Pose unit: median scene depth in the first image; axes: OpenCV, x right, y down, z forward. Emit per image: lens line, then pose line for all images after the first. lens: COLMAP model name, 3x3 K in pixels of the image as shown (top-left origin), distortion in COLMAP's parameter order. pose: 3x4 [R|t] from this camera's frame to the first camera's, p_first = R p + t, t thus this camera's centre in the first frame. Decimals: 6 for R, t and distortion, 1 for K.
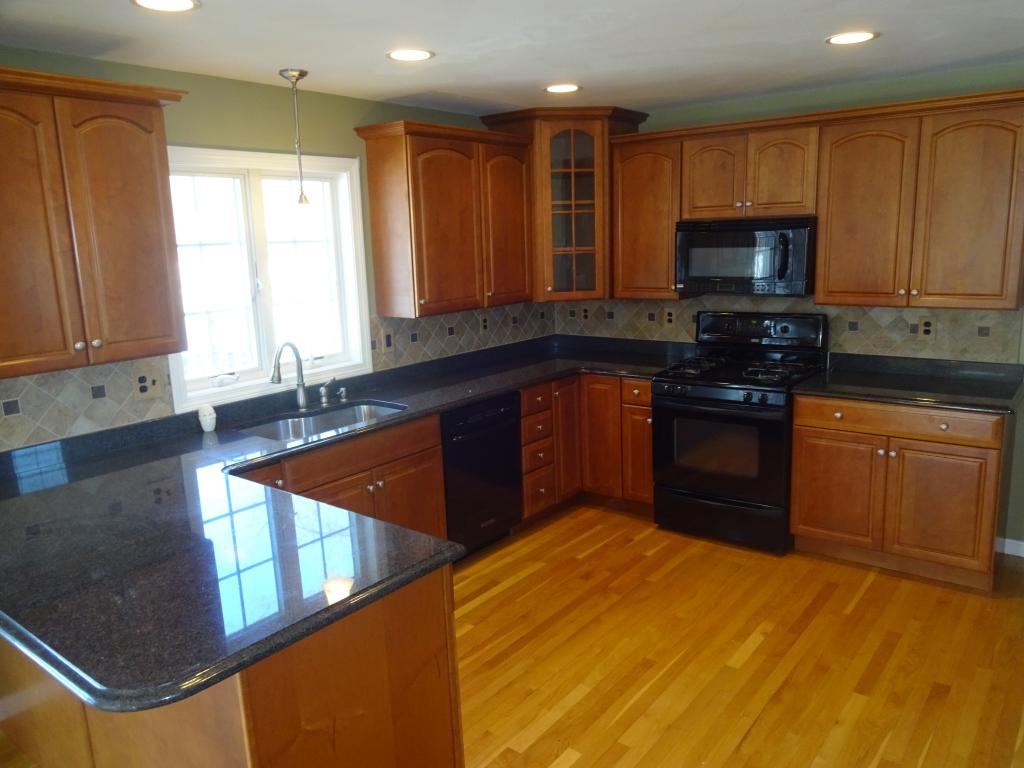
lens RADIAL K [[762.3, 0, 512.0], [0, 762.3, 384.0], [0, 0, 1]] dist [0.005810, -0.005610]
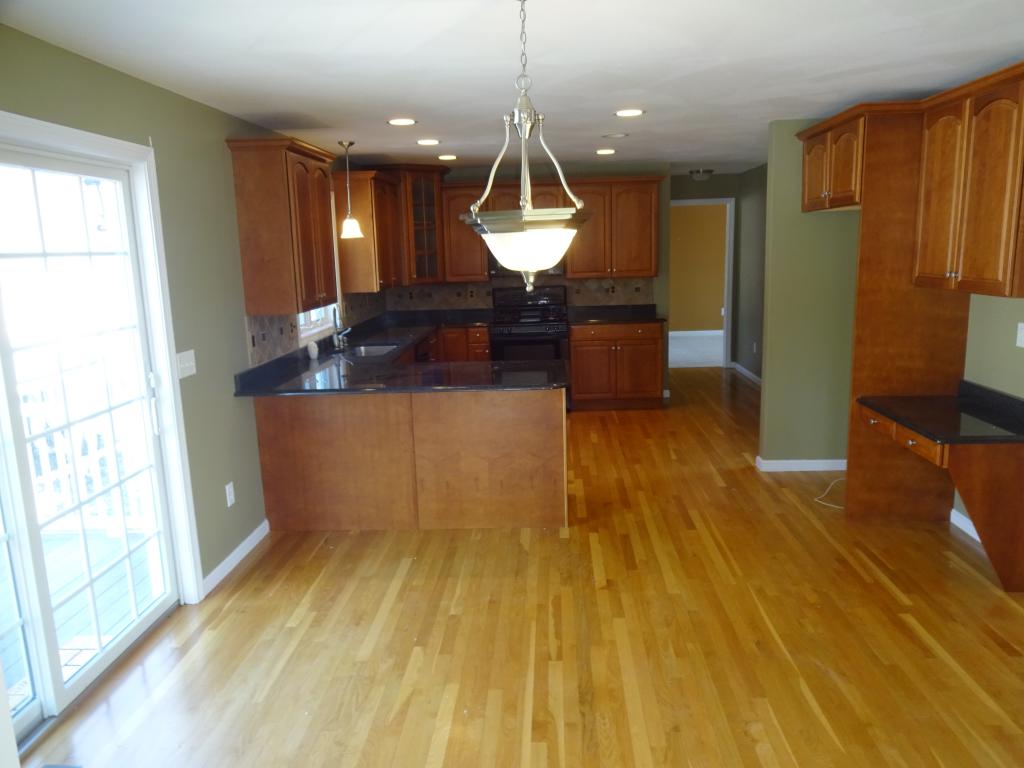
lens RADIAL K [[743.2, 0, 512.0], [0, 743.2, 384.0], [0, 0, 1]] dist [0.003160, -0.000848]
pose [[0.820195, -0.098930, 0.563465, -0.809374], [0.113056, 0.993540, 0.009873, 0.125404], [-0.560802, 0.055606, 0.826081, -0.451144]]
